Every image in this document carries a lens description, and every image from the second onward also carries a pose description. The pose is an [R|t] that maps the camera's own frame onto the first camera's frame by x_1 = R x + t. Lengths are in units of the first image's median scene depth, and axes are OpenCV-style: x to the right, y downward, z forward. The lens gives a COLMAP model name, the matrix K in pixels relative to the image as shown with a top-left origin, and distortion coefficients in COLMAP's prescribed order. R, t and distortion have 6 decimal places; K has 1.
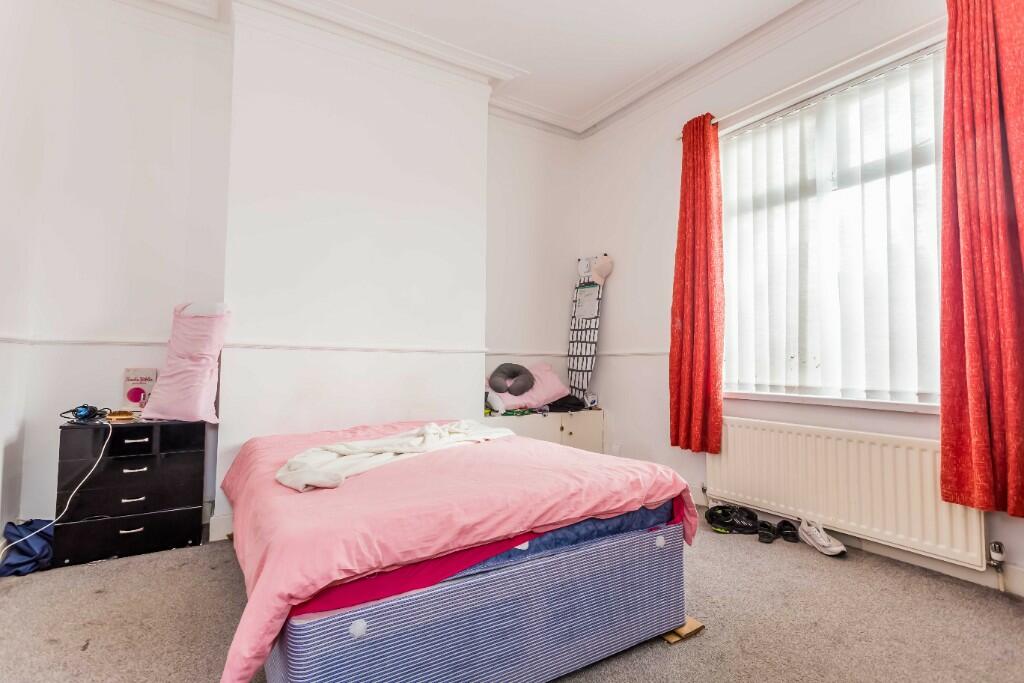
lens RADIAL K [[485.5, 0, 510.5], [0, 485.5, 337.0], [0, 0, 1]] dist [0.002130, 0.000806]
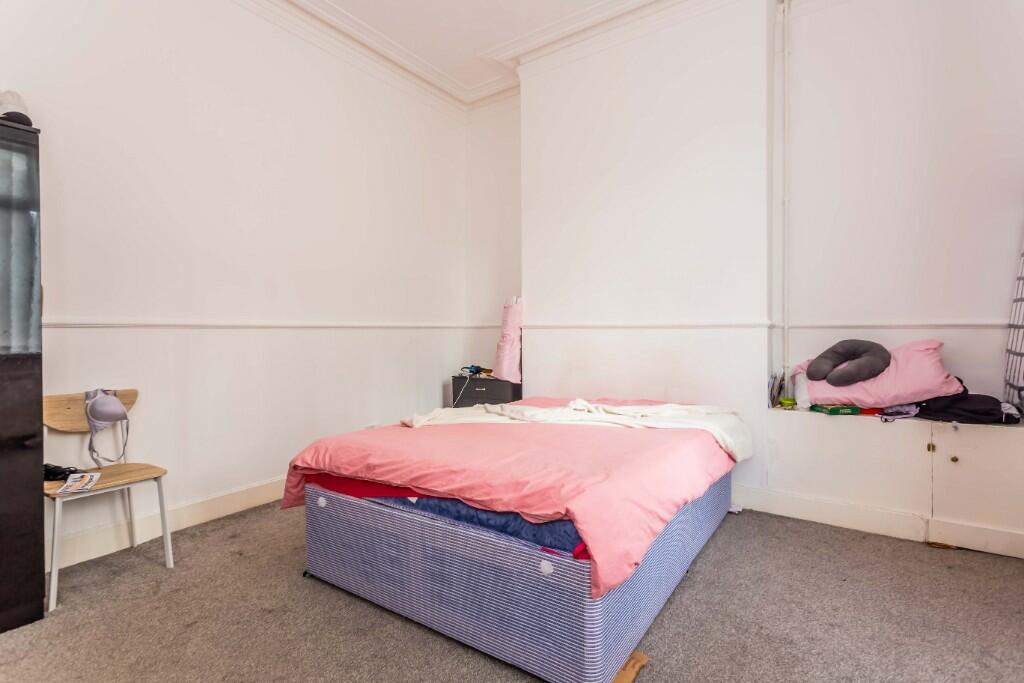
lens RADIAL K [[485.5, 0, 510.5], [0, 485.5, 337.0], [0, 0, 1]] dist [0.002130, 0.000806]
pose [[0.415770, -0.003030, -0.909465, 1.069385], [0.052691, 0.998395, 0.020762, 0.026163], [0.907942, -0.056553, 0.415263, 0.676977]]
